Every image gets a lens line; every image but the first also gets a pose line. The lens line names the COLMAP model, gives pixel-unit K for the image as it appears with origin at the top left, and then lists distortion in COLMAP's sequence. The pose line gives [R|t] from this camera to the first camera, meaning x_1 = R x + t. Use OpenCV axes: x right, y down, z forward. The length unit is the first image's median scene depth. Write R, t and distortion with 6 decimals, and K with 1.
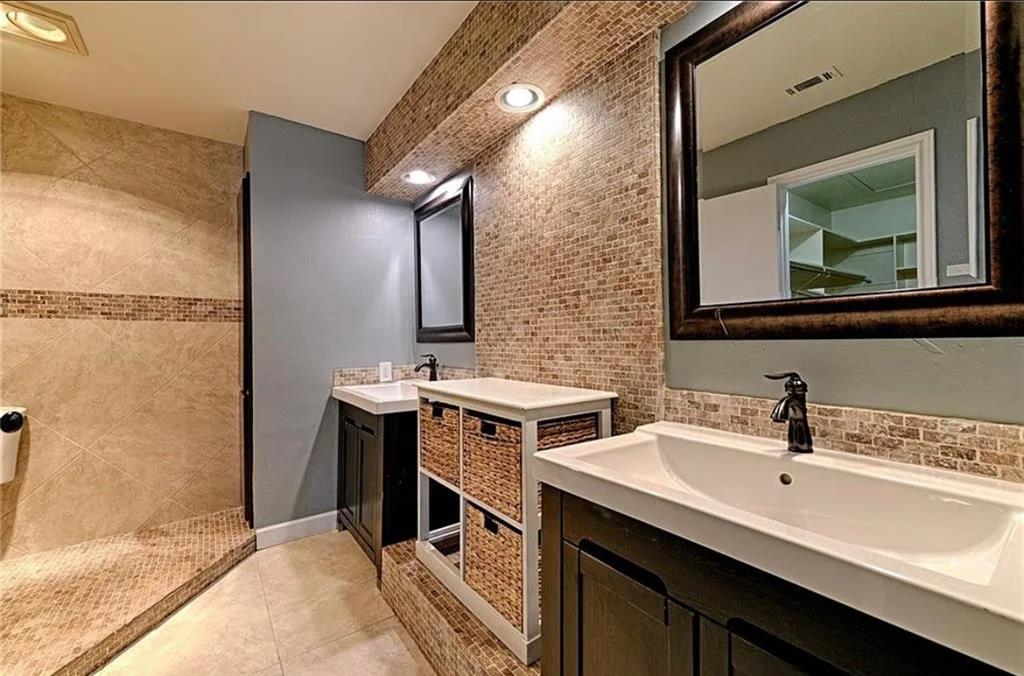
lens RADIAL K [[420.5, 0, 514.4], [0, 420.5, 336.6], [0, 0, 1]] dist [0.003790, 0.000088]
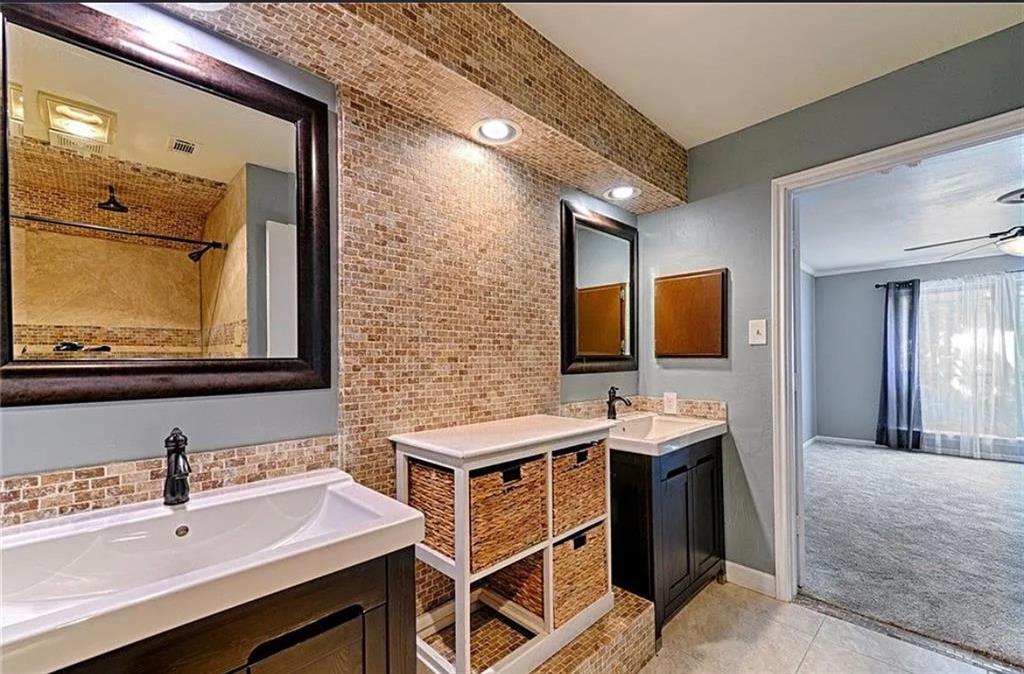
lens RADIAL K [[420.5, 0, 518.0], [0, 420.5, 358.5], [0, 0, 1]] dist [0.003790, 0.000088]
pose [[-0.141098, 0.010351, 0.989941, -0.992410], [0.000128, 0.999946, -0.010438, -0.030504], [-0.989996, -0.001346, -0.141092, 1.129860]]
